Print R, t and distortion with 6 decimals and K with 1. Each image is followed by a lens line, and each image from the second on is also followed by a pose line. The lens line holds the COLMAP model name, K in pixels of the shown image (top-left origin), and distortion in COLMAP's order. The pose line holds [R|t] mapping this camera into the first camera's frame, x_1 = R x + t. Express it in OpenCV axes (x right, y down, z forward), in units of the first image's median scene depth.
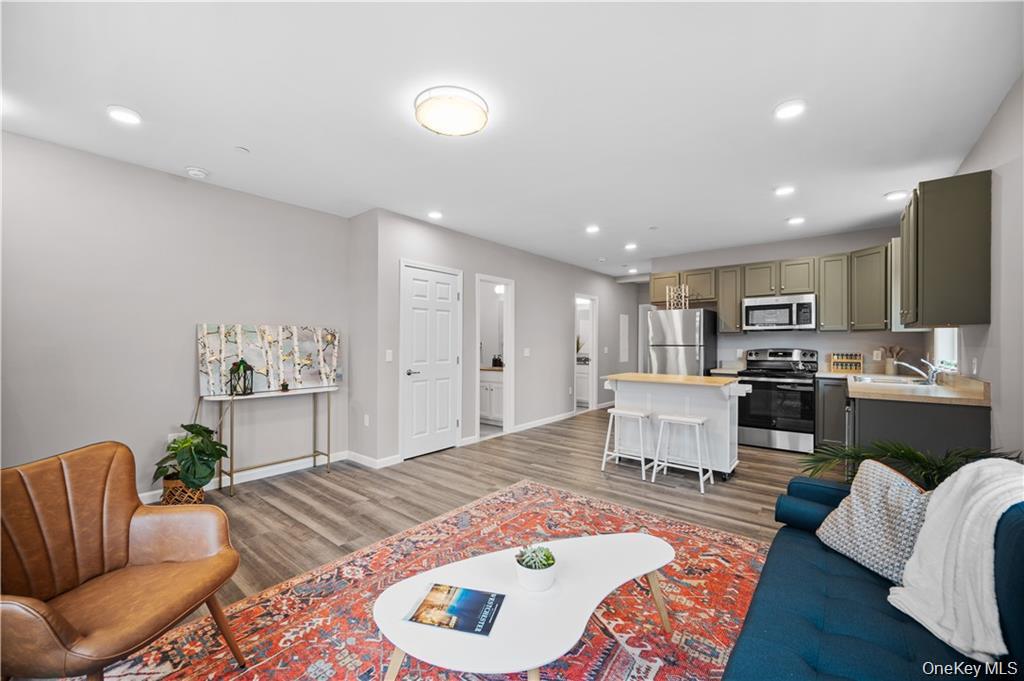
lens RADIAL K [[412.0, 0, 511.5], [0, 412.0, 344.0], [0, 0, 1]] dist [0.000733, -0.000057]
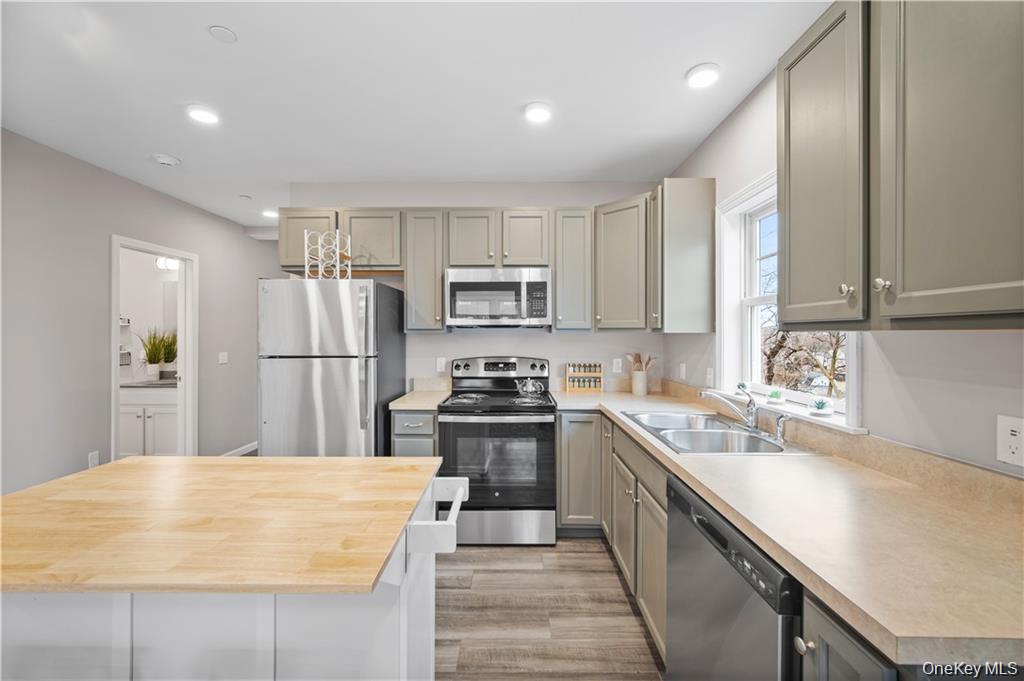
lens RADIAL K [[412.0, 0, 506.5], [0, 412.0, 337.6], [0, 0, 1]] dist [0.000733, -0.000057]
pose [[0.786214, -0.003233, 0.617946, 0.288584], [0.000389, 0.999989, 0.004738, -0.020534], [-0.617955, -0.003484, 0.786206, 0.524360]]
